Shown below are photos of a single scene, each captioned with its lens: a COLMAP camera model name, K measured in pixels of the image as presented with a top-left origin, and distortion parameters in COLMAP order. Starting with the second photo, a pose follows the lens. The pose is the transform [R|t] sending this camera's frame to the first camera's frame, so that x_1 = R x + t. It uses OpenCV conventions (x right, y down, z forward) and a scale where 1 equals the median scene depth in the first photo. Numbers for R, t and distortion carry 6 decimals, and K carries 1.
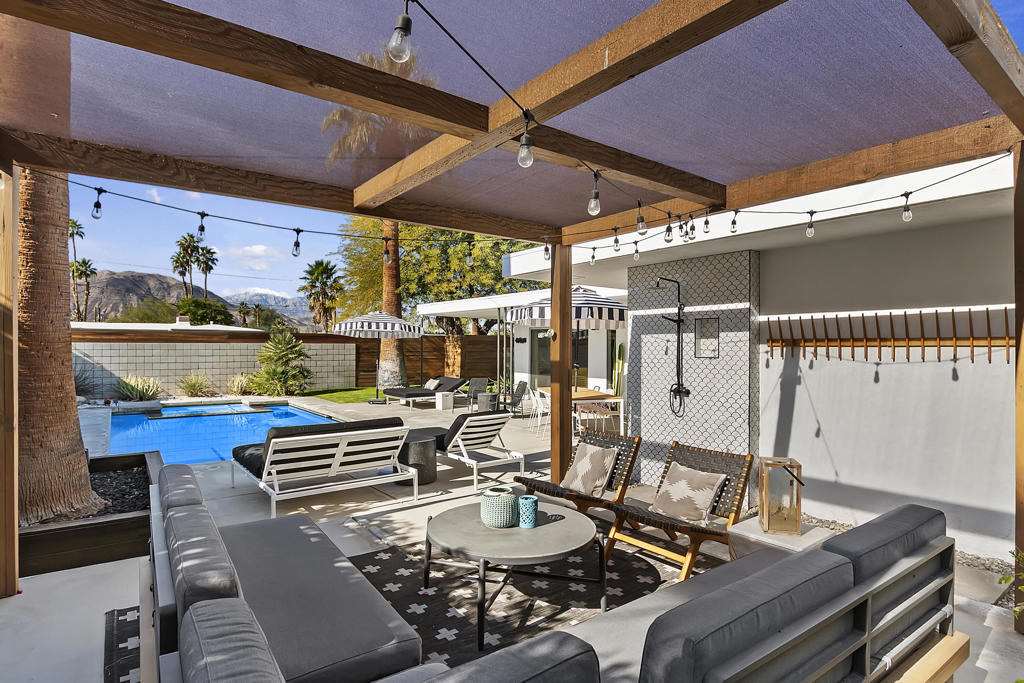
lens RADIAL K [[541.0, 0, 512.0], [0, 541.0, 341.5], [0, 0, 1]] dist [-0.016296, -0.000067]
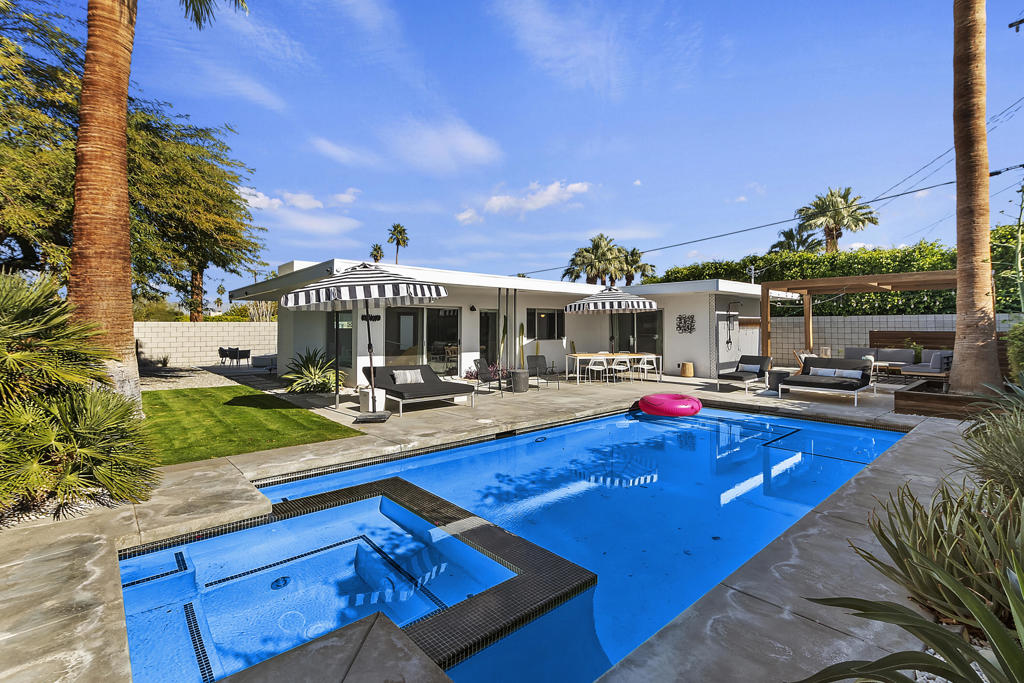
lens RADIAL K [[466.9, 0, 515.7], [0, 466.9, 318.3], [0, 0, 1]] dist [-0.002107, 0.000043]
pose [[-0.089889, 0.016629, 0.995813, -2.287707], [-0.011386, 0.999778, -0.017723, 0.028494], [-0.995887, -0.012931, -0.089680, 2.656816]]
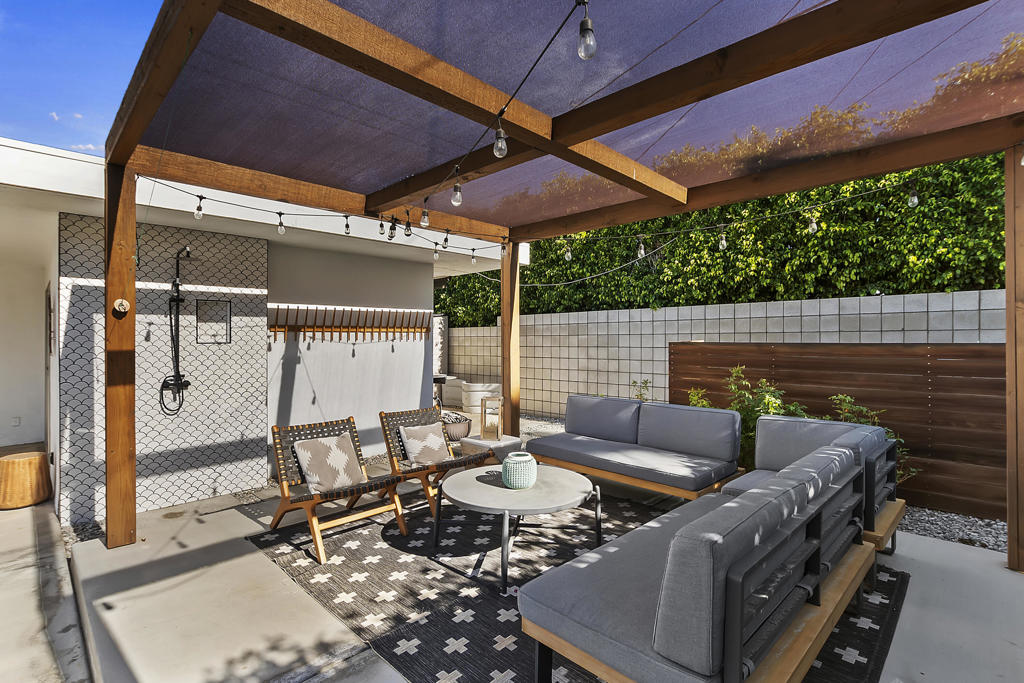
lens RADIAL K [[479.8, 0, 516.2], [0, 479.8, 342.3], [0, 0, 1]] dist [-0.001580, -0.000139]
pose [[-0.161489, -0.009519, 0.986829, -0.585304], [-0.004562, 0.999950, 0.008899, 0.020899], [-0.986864, -0.003065, -0.161524, 0.688302]]
